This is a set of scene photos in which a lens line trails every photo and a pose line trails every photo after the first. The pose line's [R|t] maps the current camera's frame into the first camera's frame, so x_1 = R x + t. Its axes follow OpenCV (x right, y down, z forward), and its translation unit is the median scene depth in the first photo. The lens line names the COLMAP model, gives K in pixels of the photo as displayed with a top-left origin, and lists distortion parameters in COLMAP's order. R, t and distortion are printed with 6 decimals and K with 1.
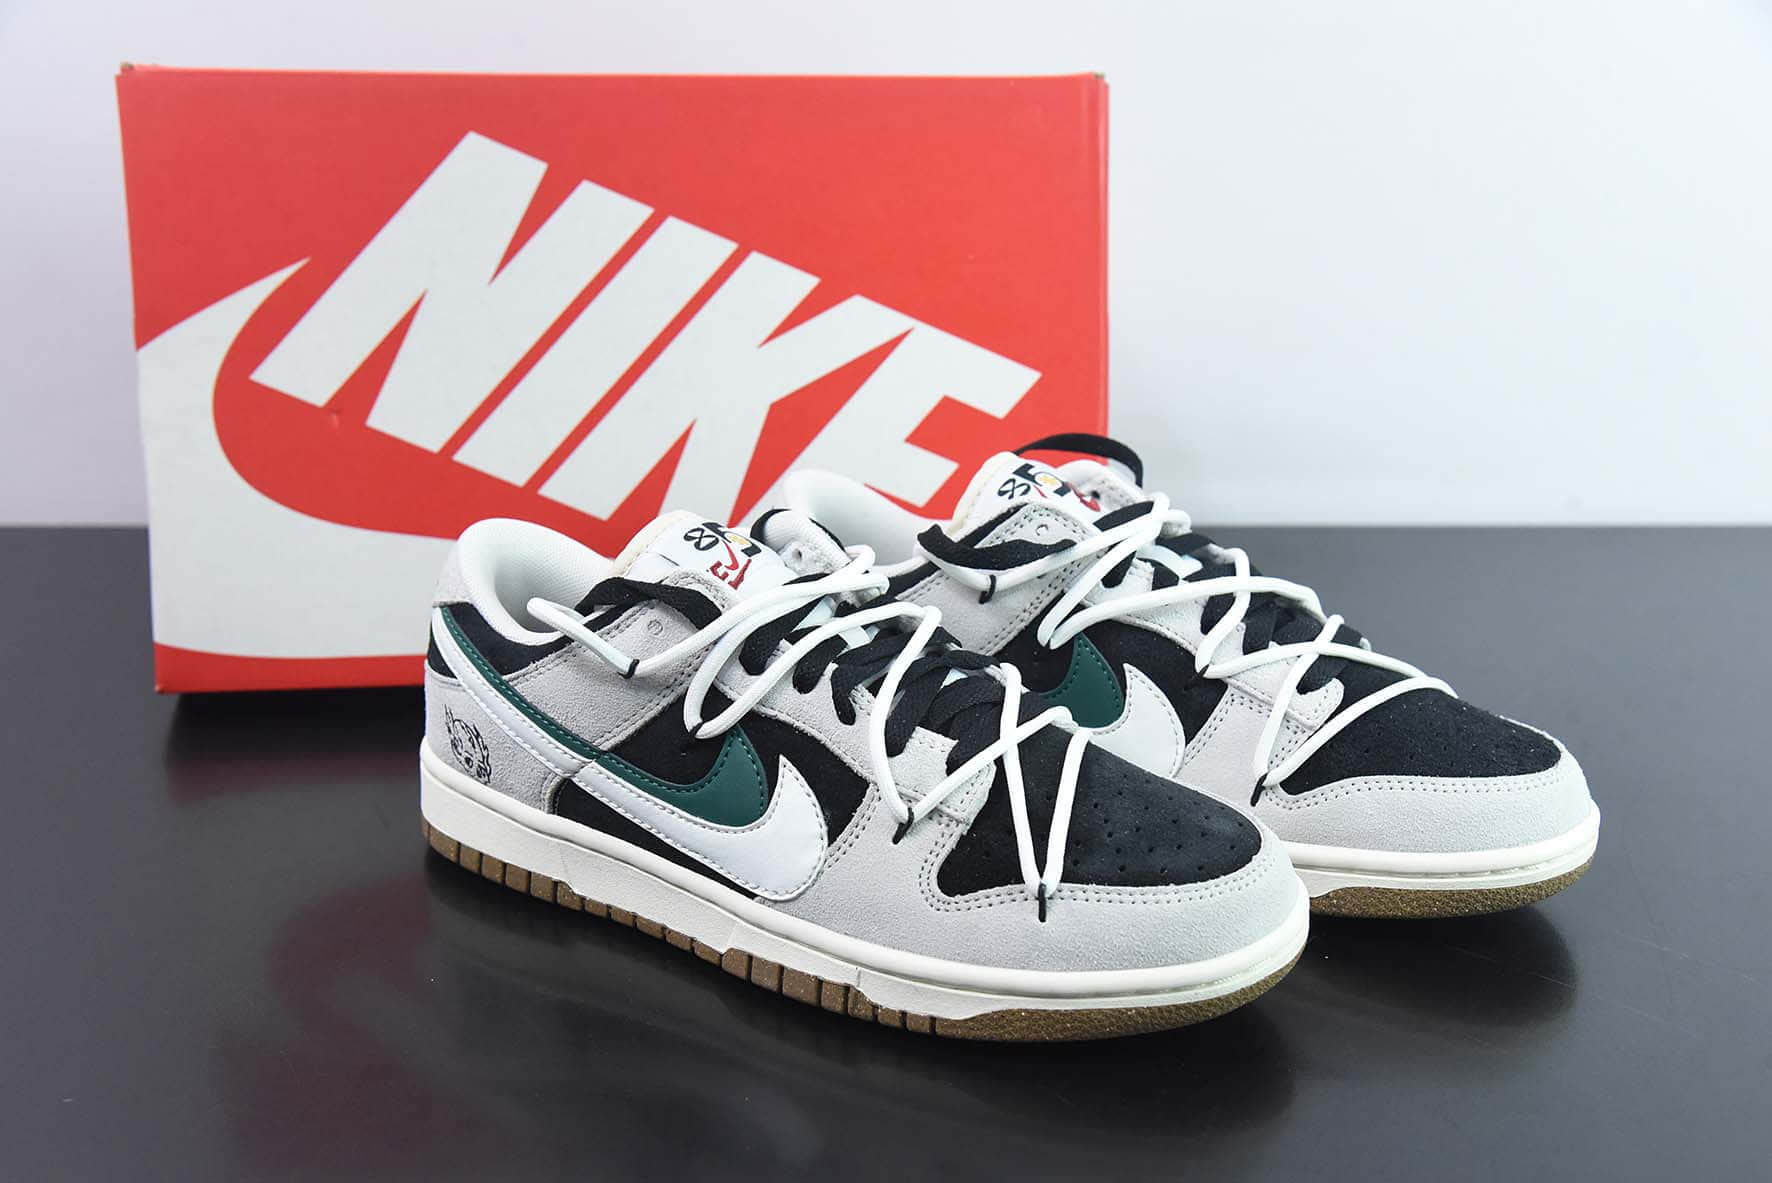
lens RADIAL K [[2272.4, 0, 885.4], [0, 2272.4, 590.5], [0, 0, 1]] dist [-0.203067, 0.000000]
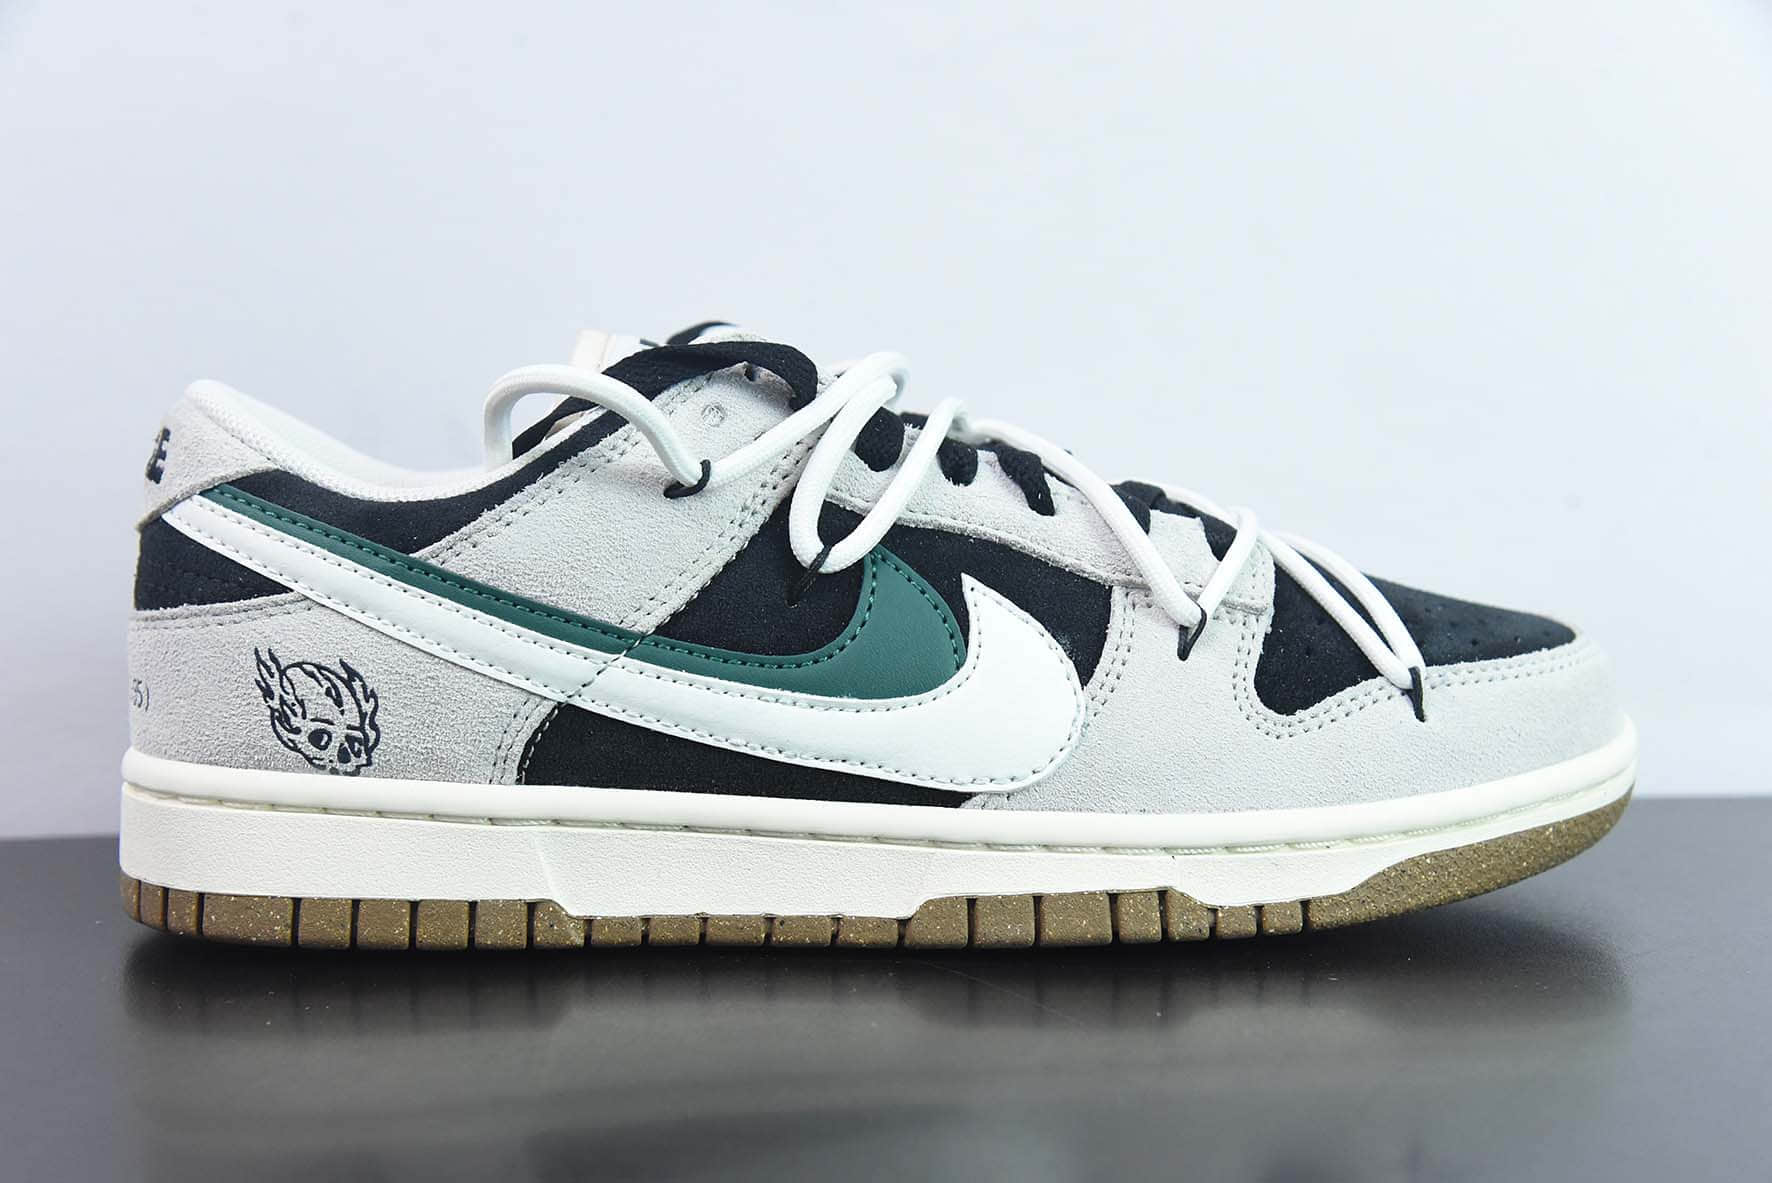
lens RADIAL K [[2480.9, 0, 886.7], [0, 2480.9, 592.7], [0, 0, 1]] dist [0.017579, 0.000000]
pose [[0.782593, -0.037546, 0.621400, -0.497932], [0.208822, 0.956179, -0.205218, 0.215384], [-0.586465, 0.290364, 0.756140, 0.470295]]
